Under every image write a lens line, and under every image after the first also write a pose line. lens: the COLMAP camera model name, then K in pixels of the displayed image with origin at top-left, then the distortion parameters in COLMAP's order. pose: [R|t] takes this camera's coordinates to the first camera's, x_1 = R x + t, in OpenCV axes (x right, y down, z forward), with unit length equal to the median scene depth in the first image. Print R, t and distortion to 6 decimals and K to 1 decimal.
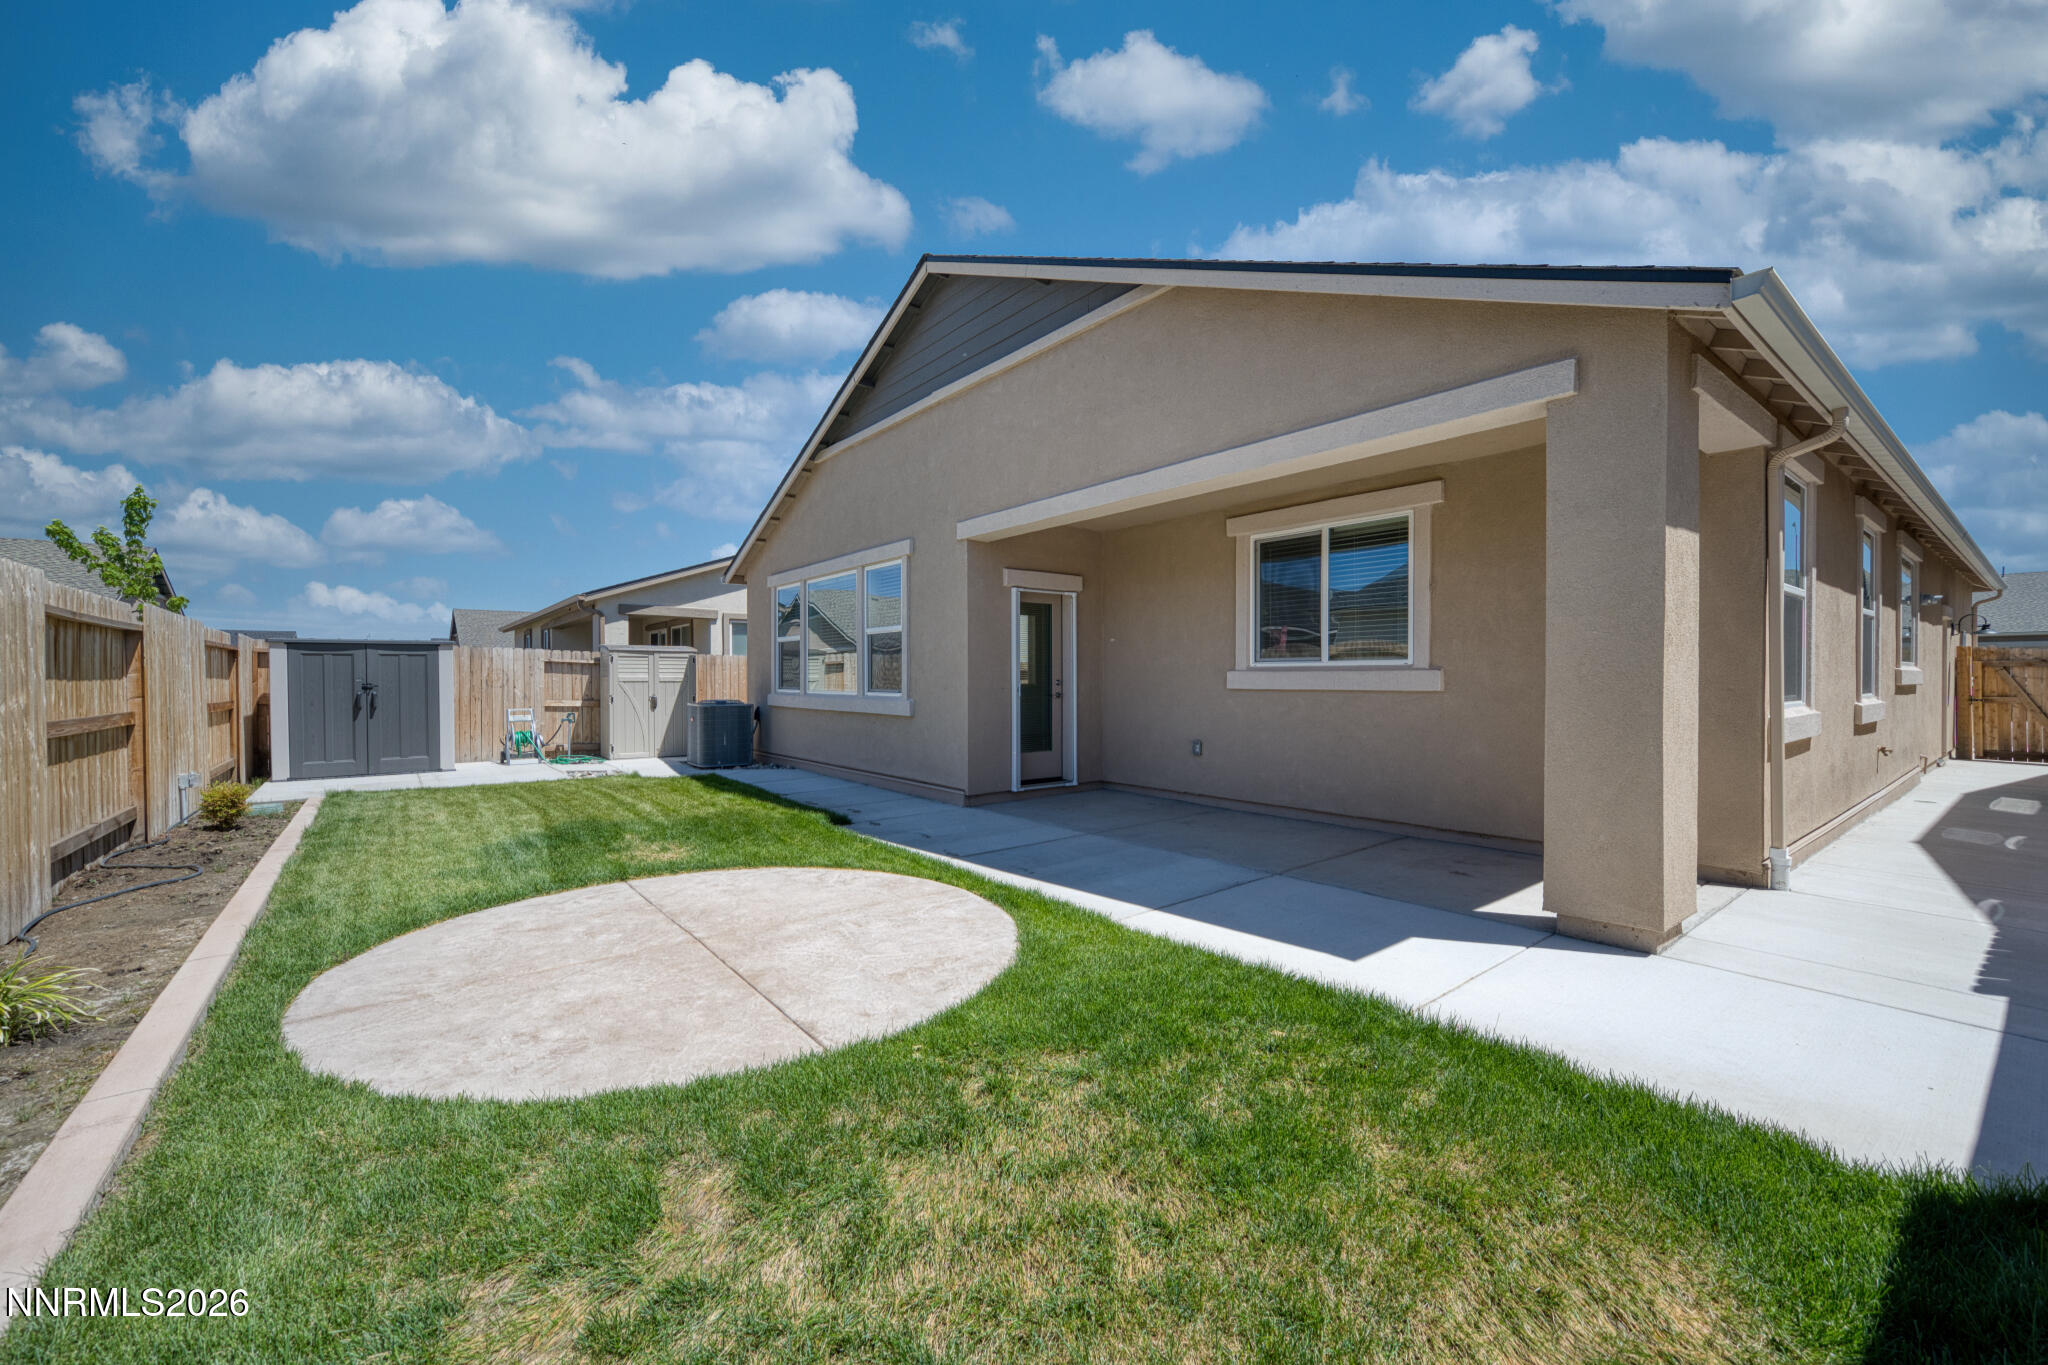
lens RADIAL K [[822.5, 0, 1030.4], [0, 822.5, 687.0], [0, 0, 1]] dist [-0.007162, 0.000650]
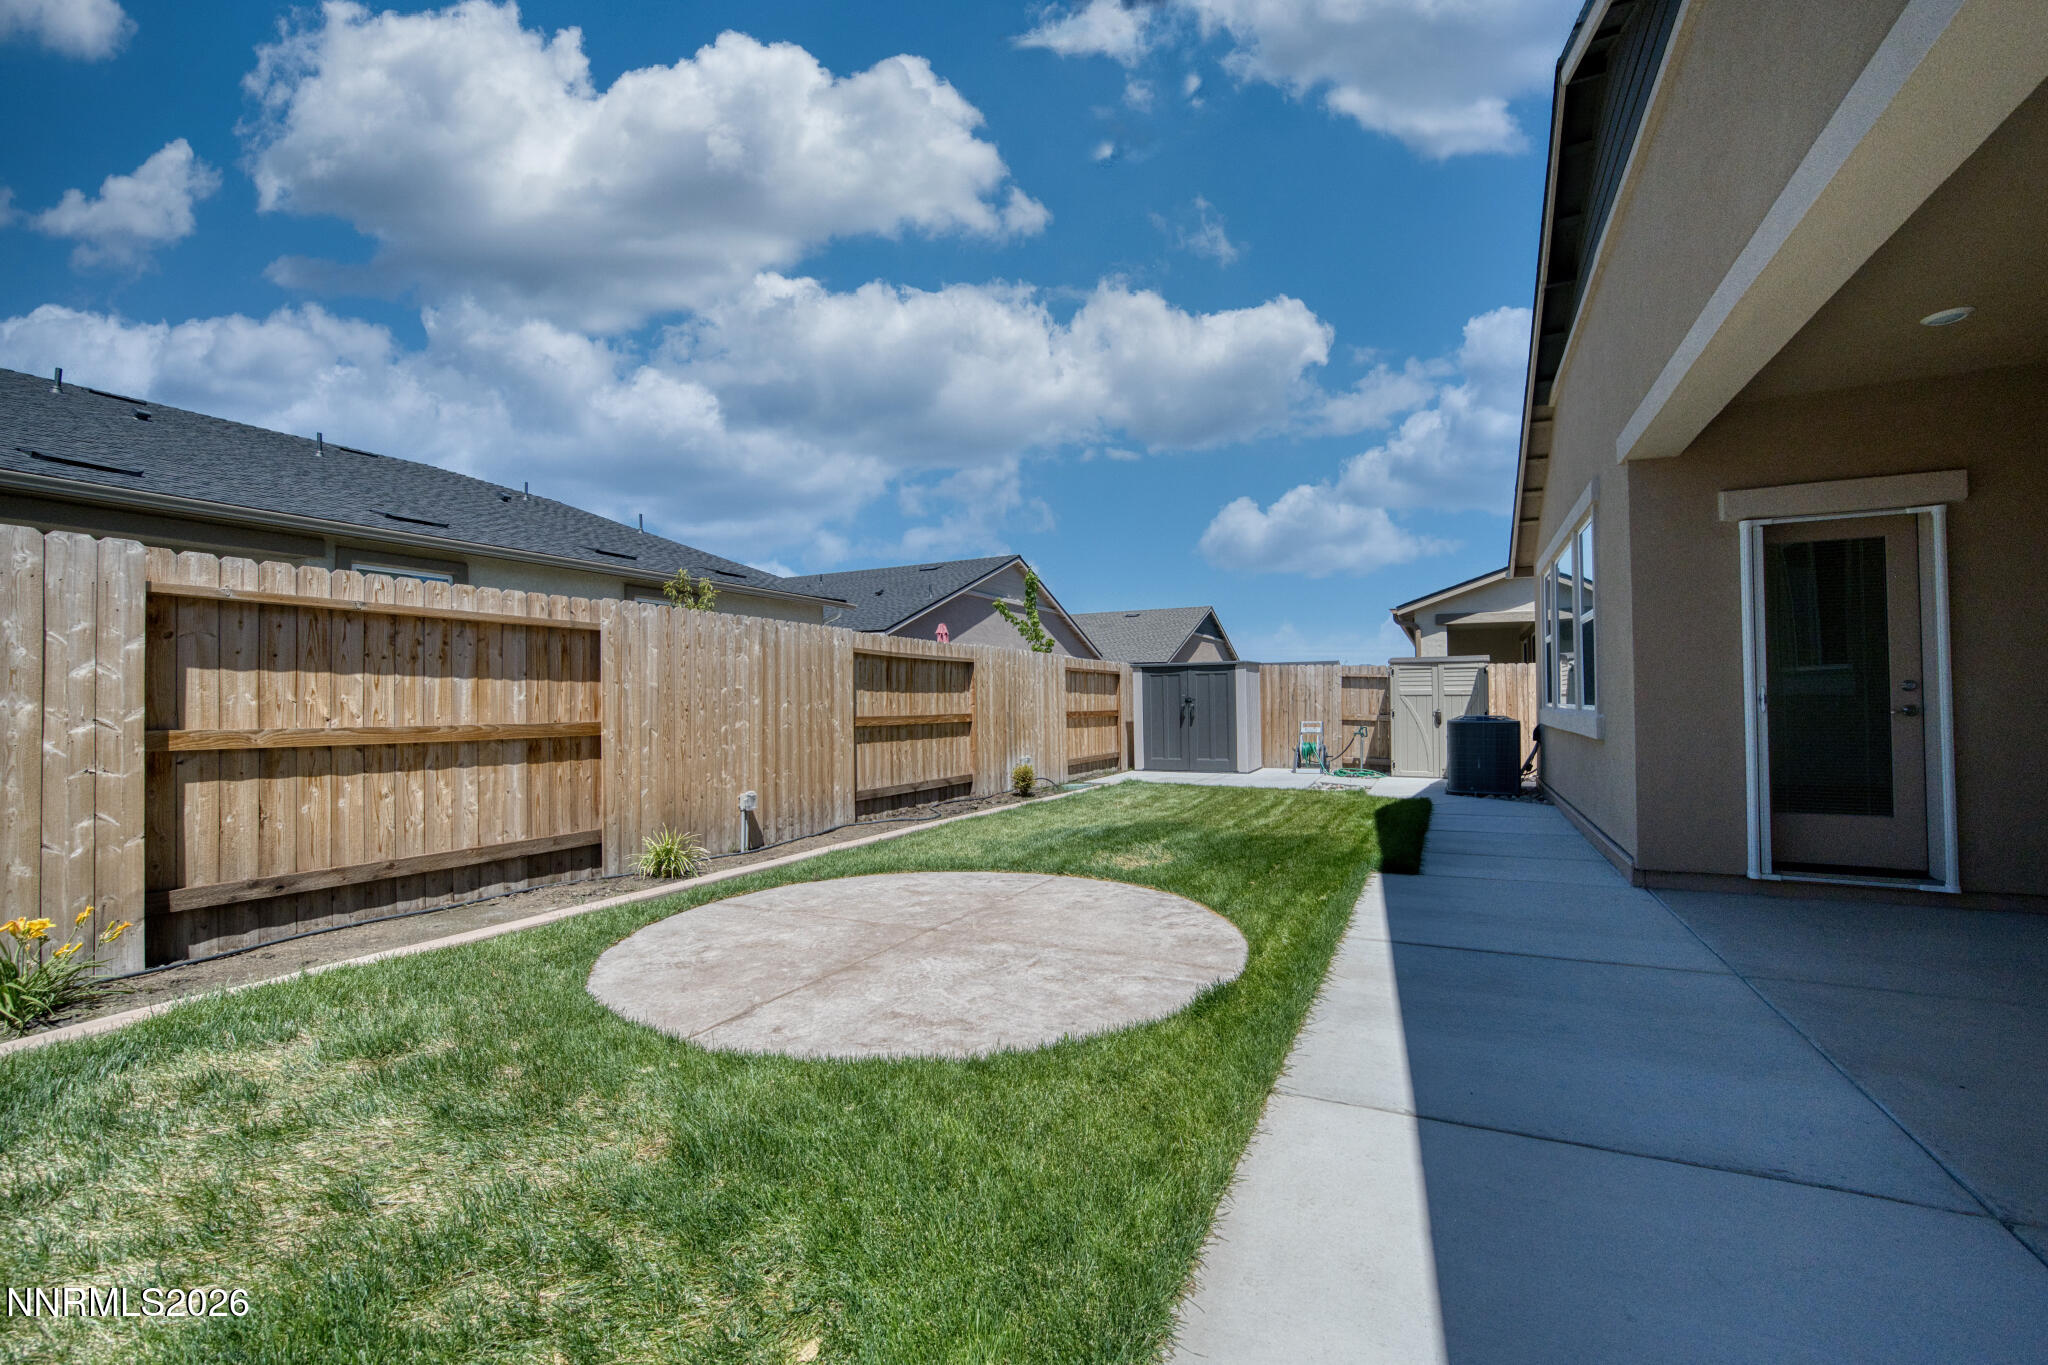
lens RADIAL K [[822.5, 0, 1030.4], [0, 822.5, 687.0], [0, 0, 1]] dist [-0.007162, 0.000650]
pose [[0.425373, -0.017910, -0.904841, 0.482225], [-0.003290, 0.999767, -0.021336, 0.014797], [0.905012, 0.012052, 0.425215, 0.526559]]
